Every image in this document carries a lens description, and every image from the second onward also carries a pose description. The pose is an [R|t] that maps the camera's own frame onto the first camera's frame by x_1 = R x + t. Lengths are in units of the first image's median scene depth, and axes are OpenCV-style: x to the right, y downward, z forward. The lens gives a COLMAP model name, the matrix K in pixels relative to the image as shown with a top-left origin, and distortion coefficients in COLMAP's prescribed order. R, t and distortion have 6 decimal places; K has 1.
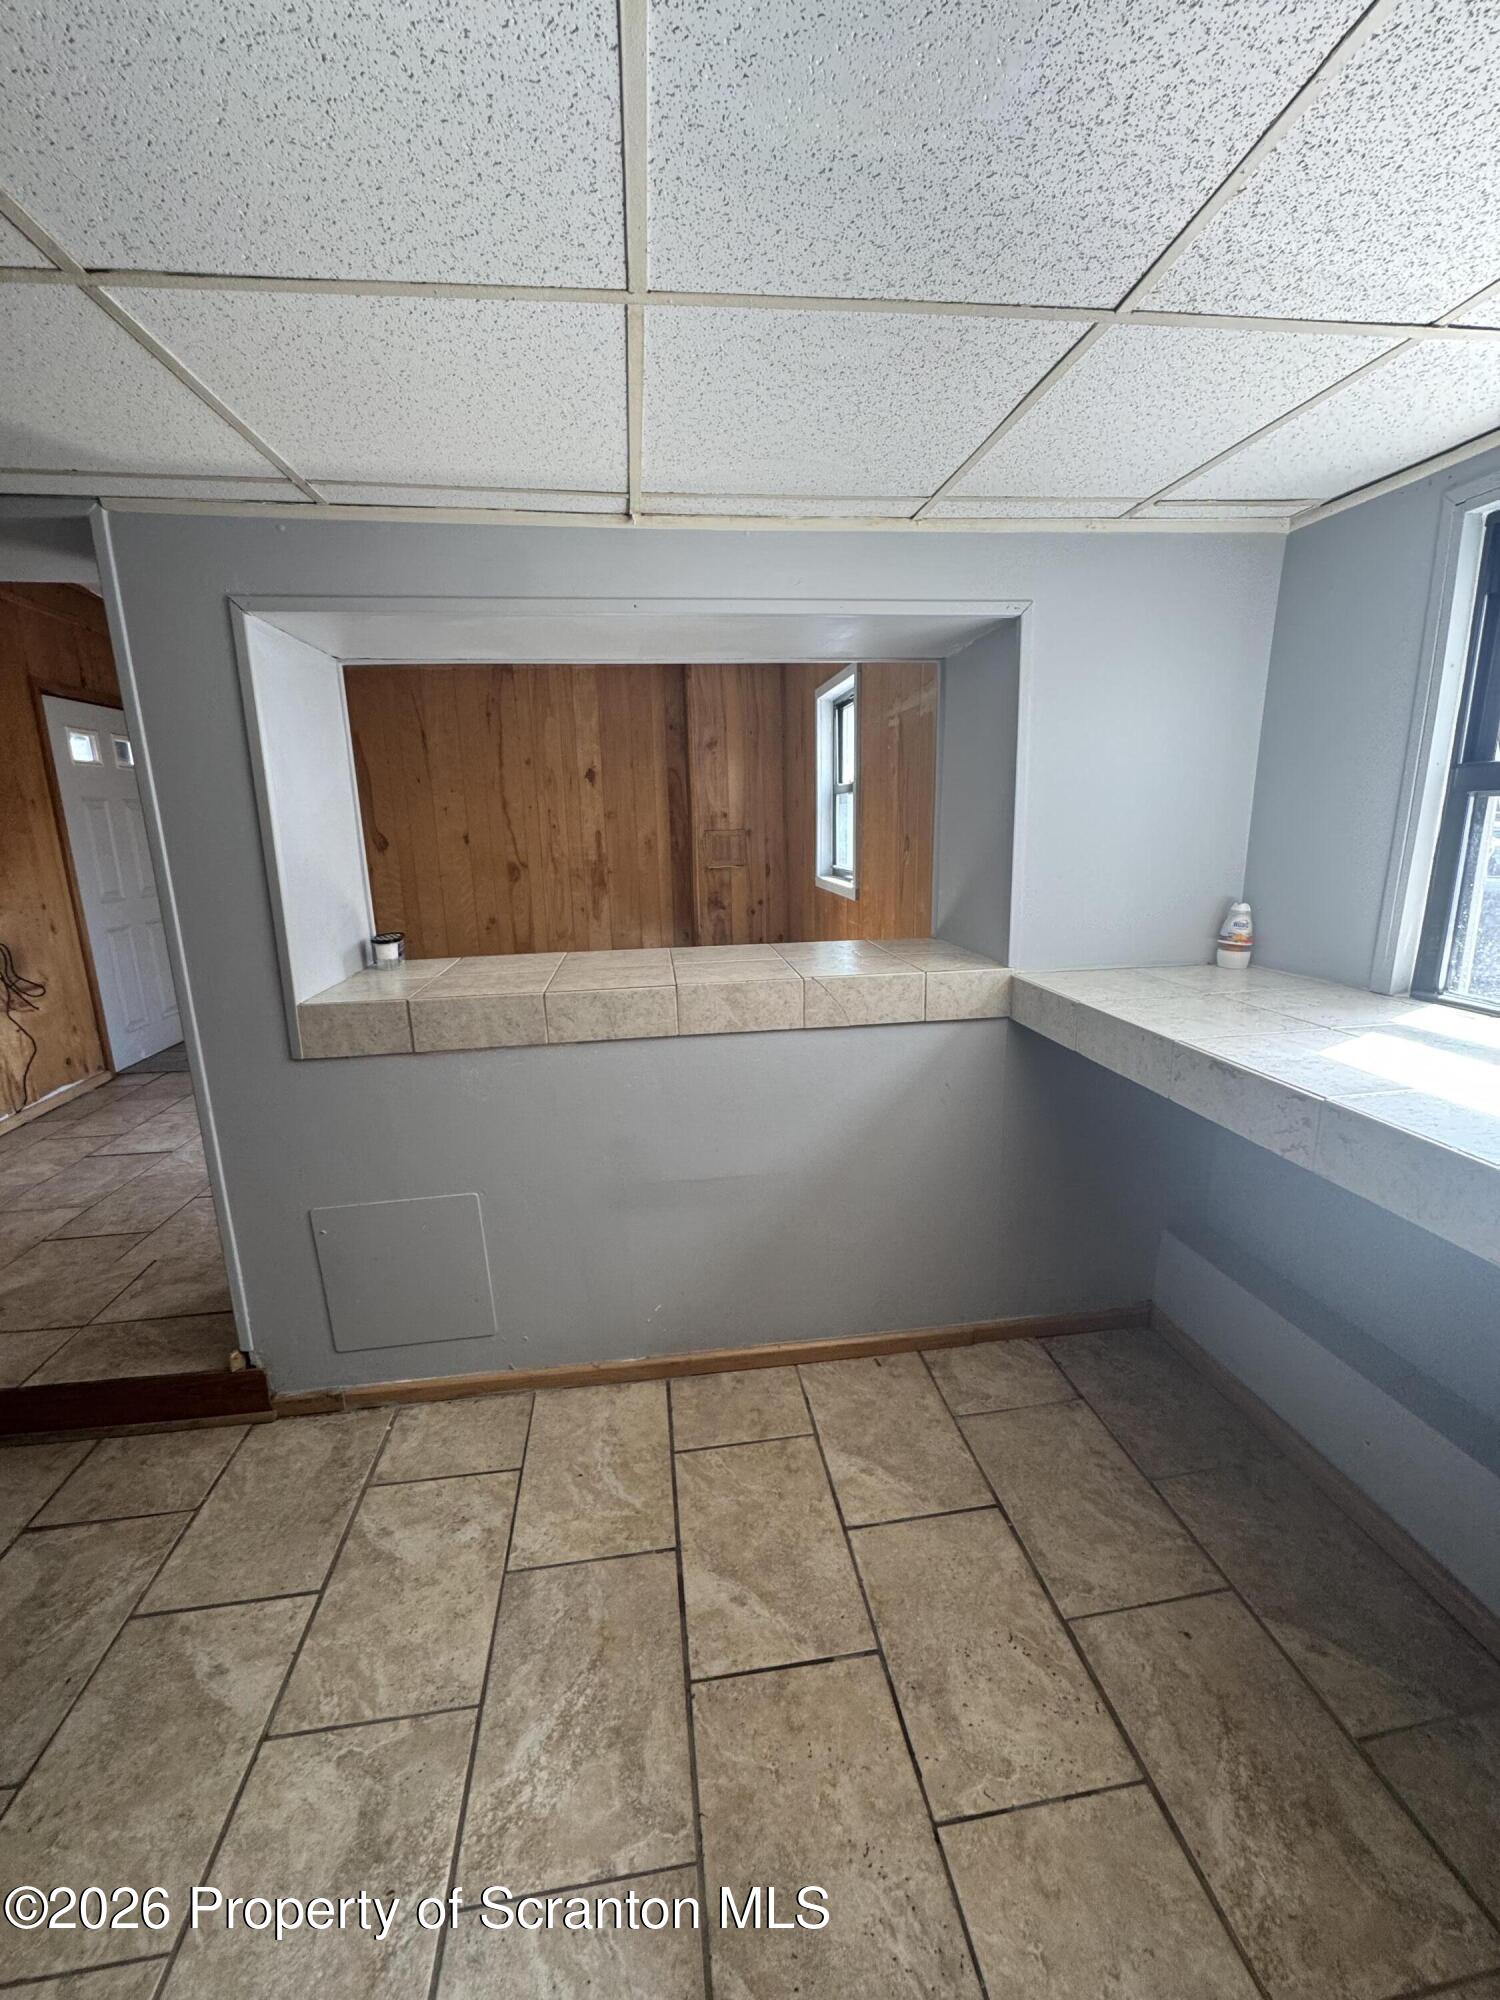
lens RADIAL K [[796.3, 0, 753.2], [0, 796.3, 996.7], [0, 0, 1]] dist [-0.002925, 0.000575]
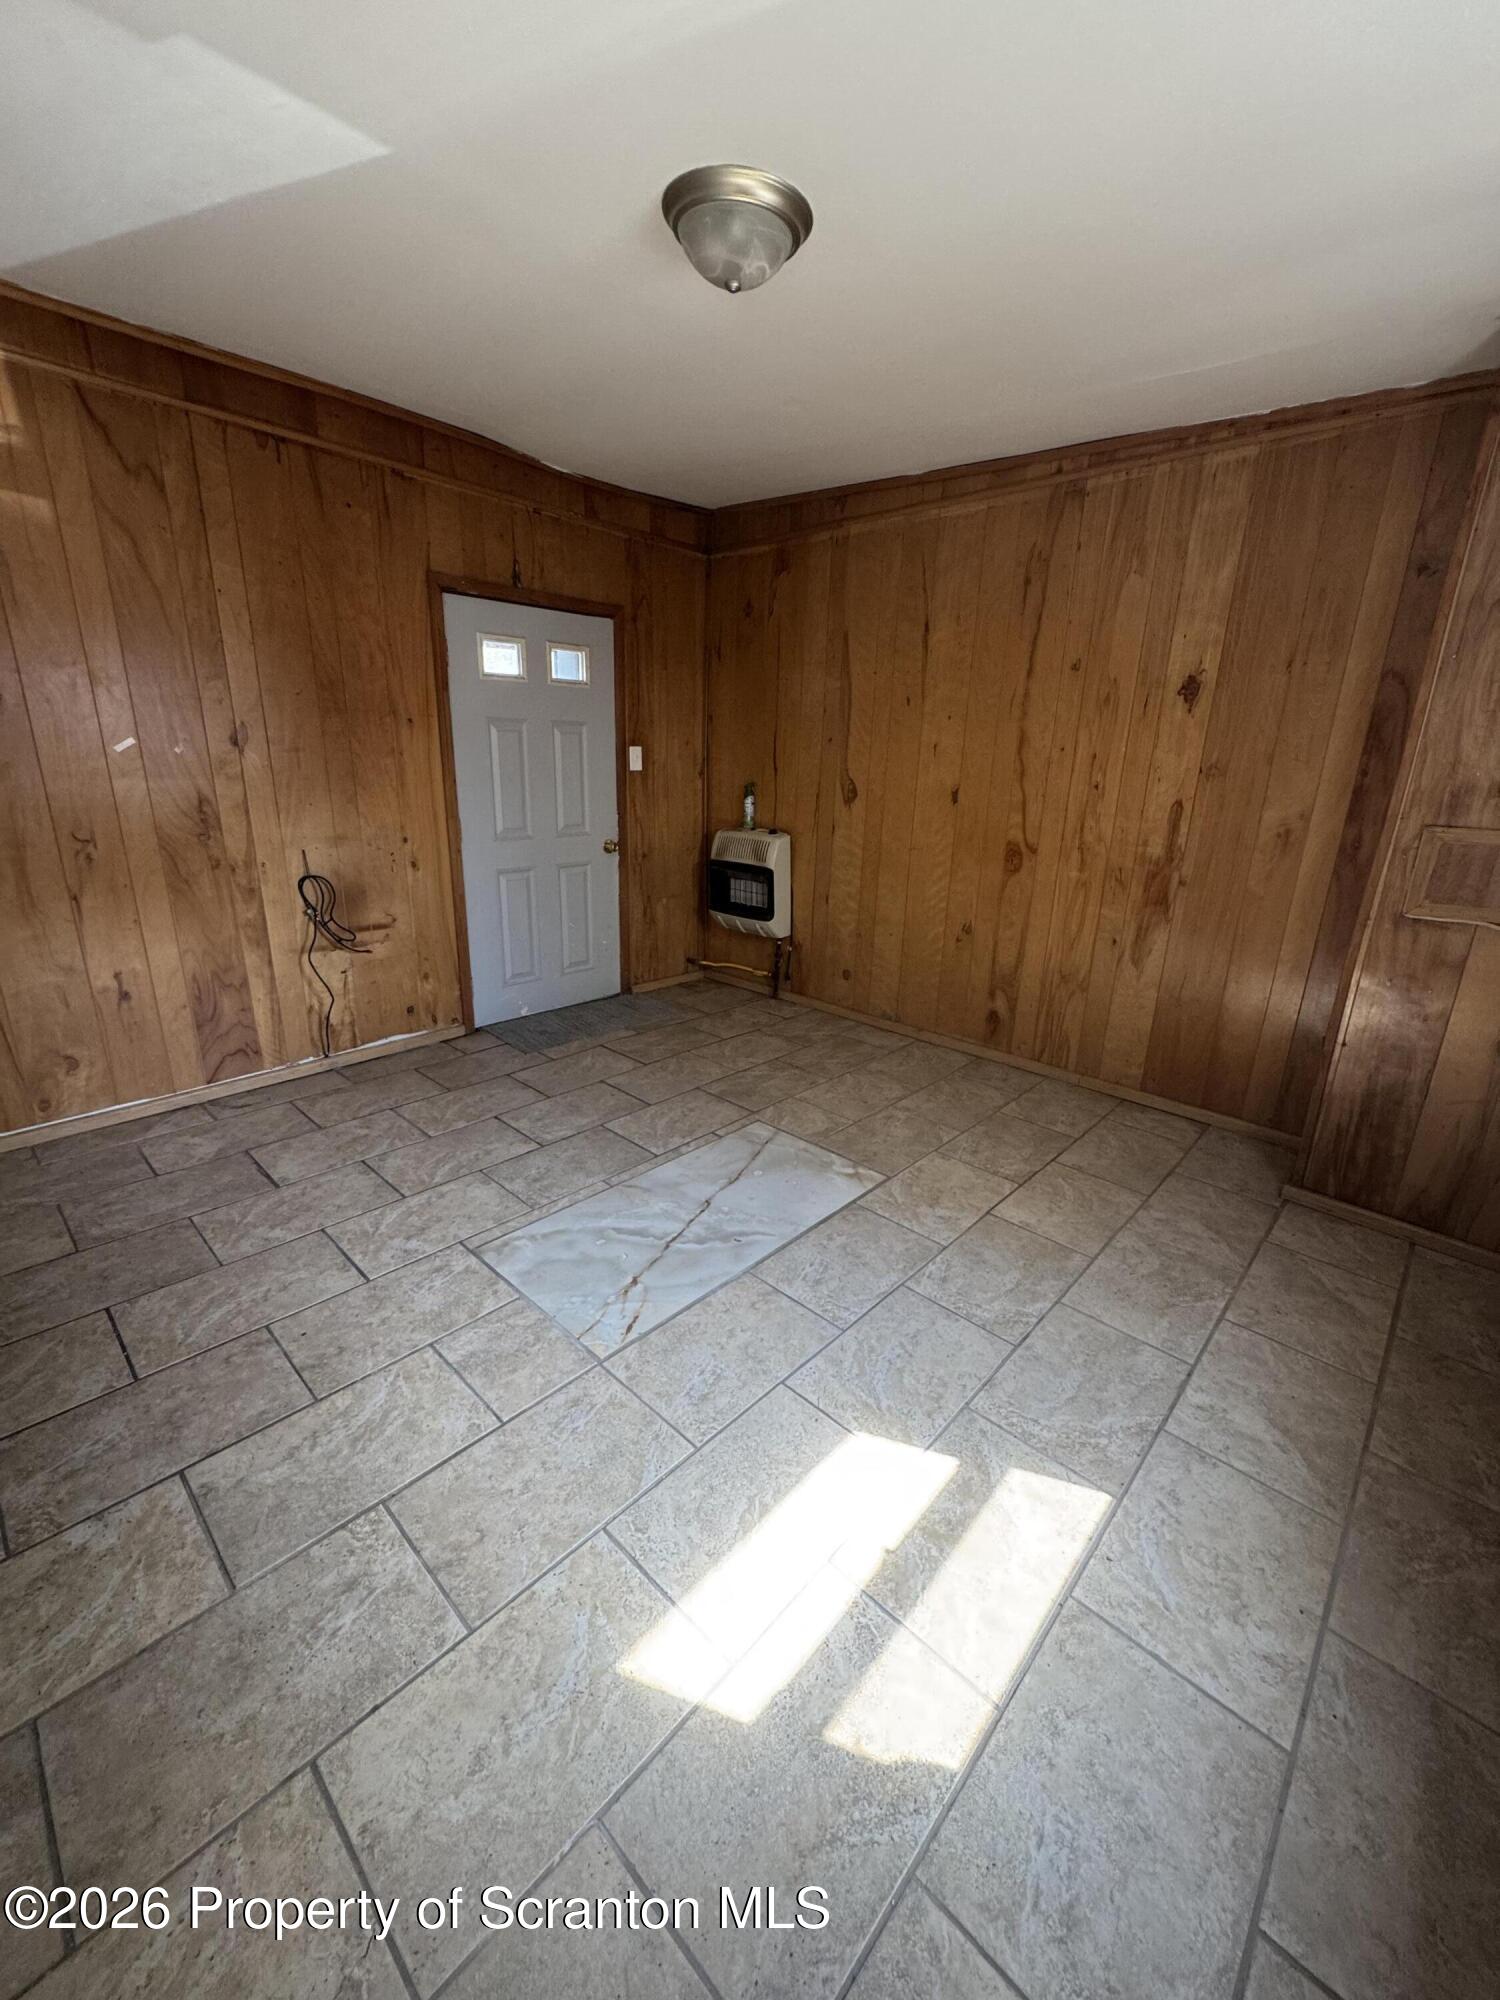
lens RADIAL K [[796.3, 0, 753.2], [0, 796.3, 996.7], [0, 0, 1]] dist [-0.002925, 0.000575]
pose [[0.634253, 0.264586, -0.726442, 0.107843], [-0.209537, 0.963277, 0.167902, -0.337589], [0.744190, 0.045724, 0.666402, 1.346306]]
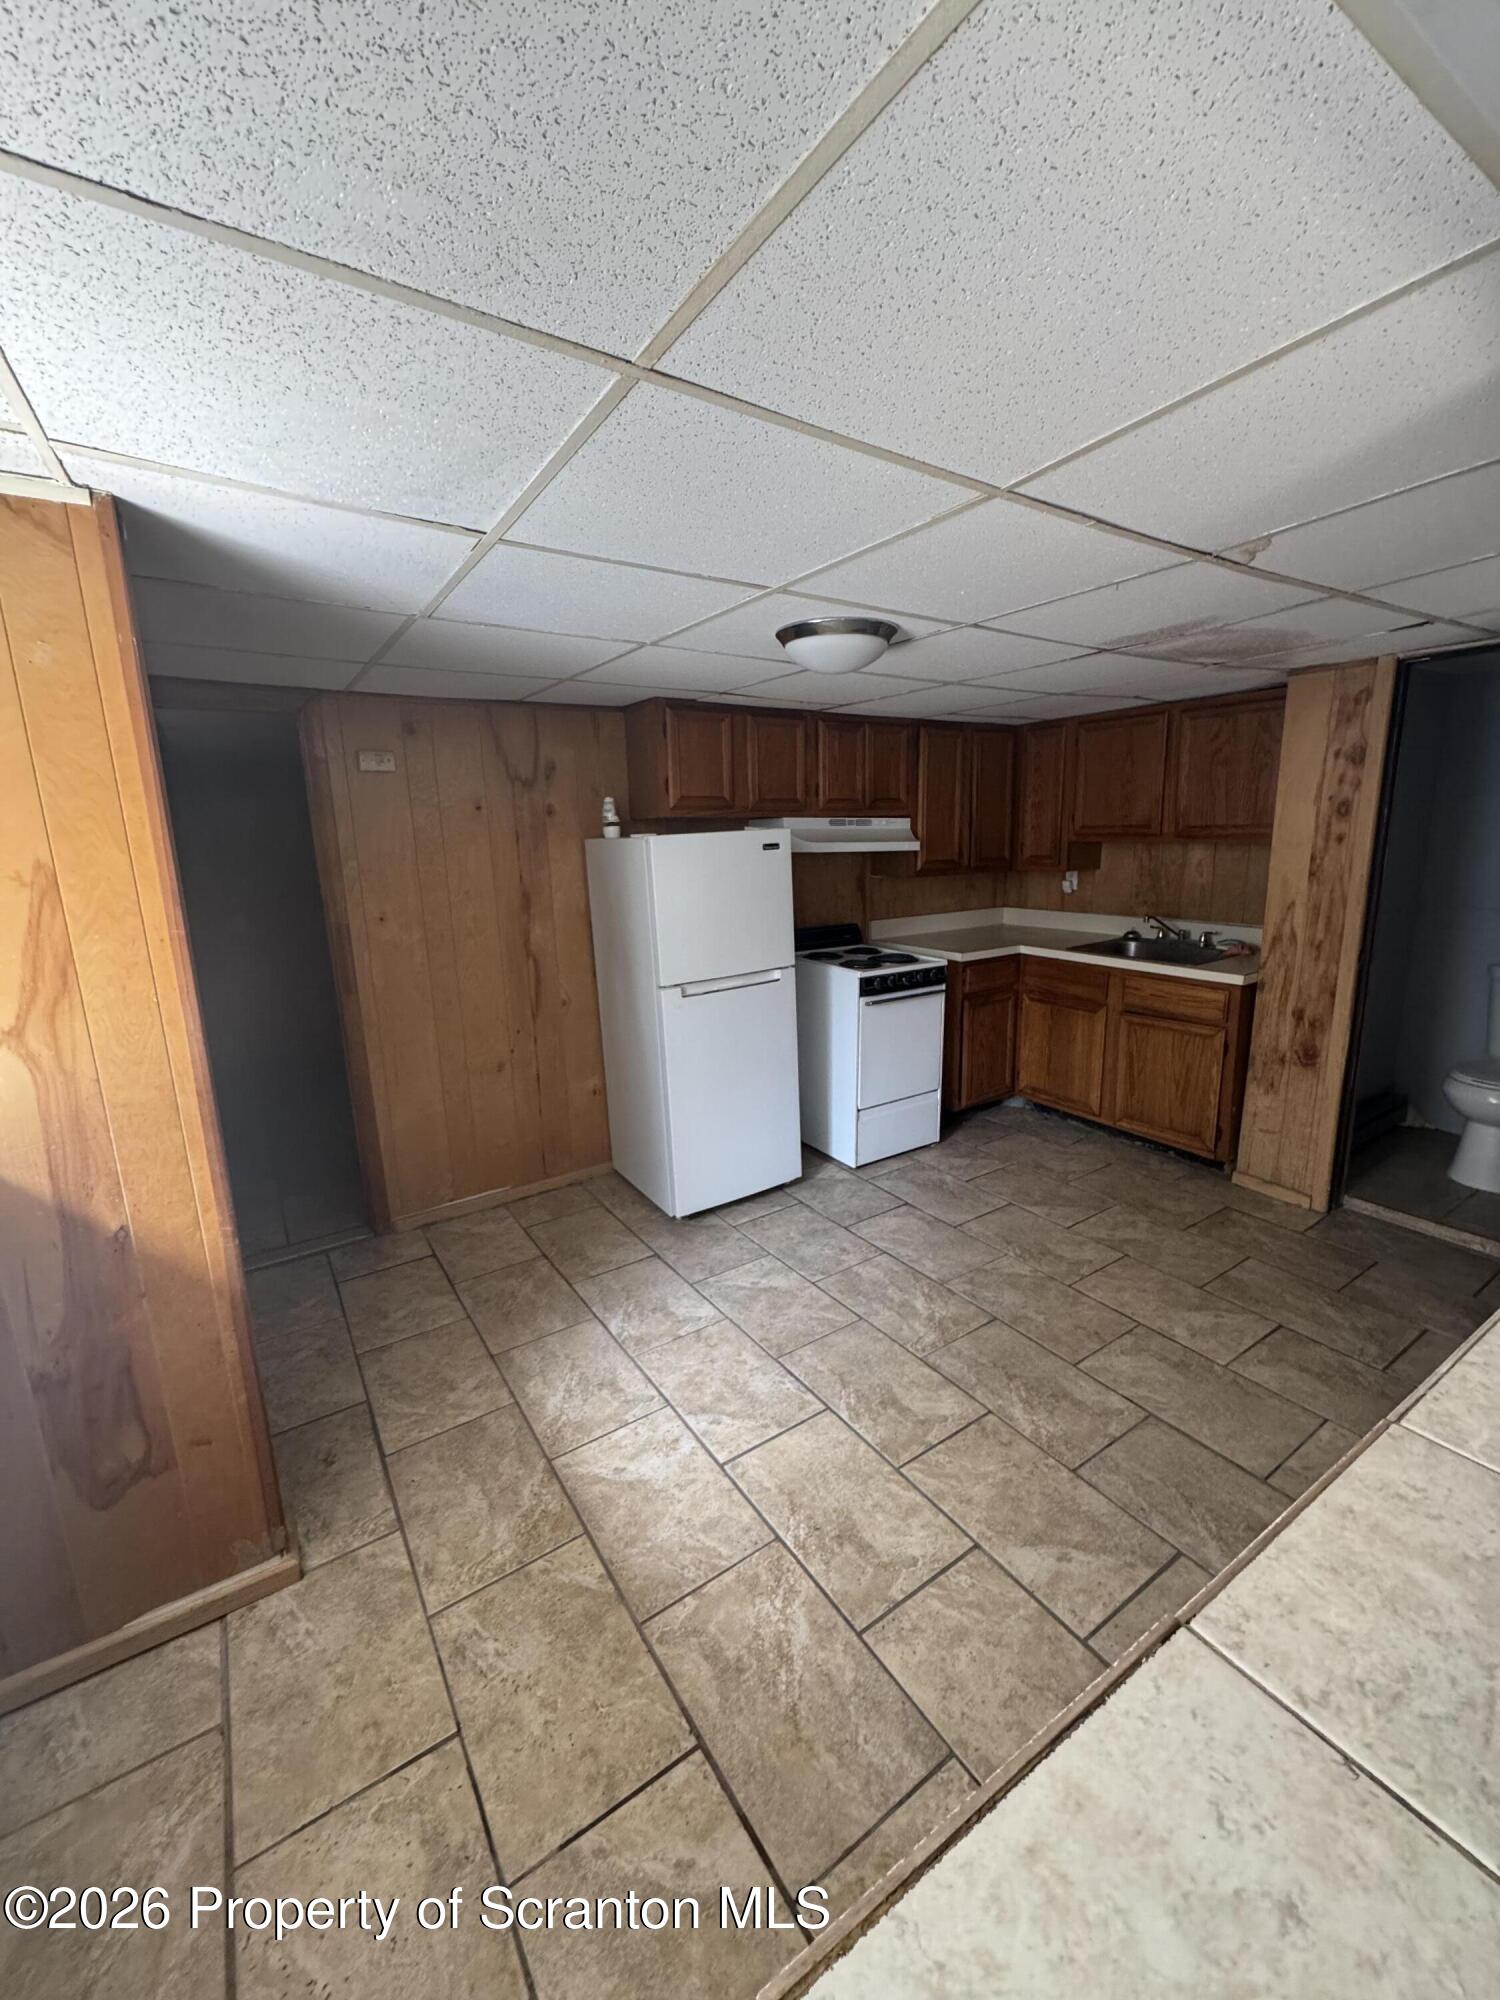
lens RADIAL K [[796.3, 0, 753.2], [0, 796.3, 996.7], [0, 0, 1]] dist [-0.002925, 0.000575]
pose [[-0.903889, 0.128260, -0.408087, 0.097734], [-0.050528, 0.915300, 0.399591, -0.270549], [0.424773, 0.381806, -0.820848, 0.986062]]
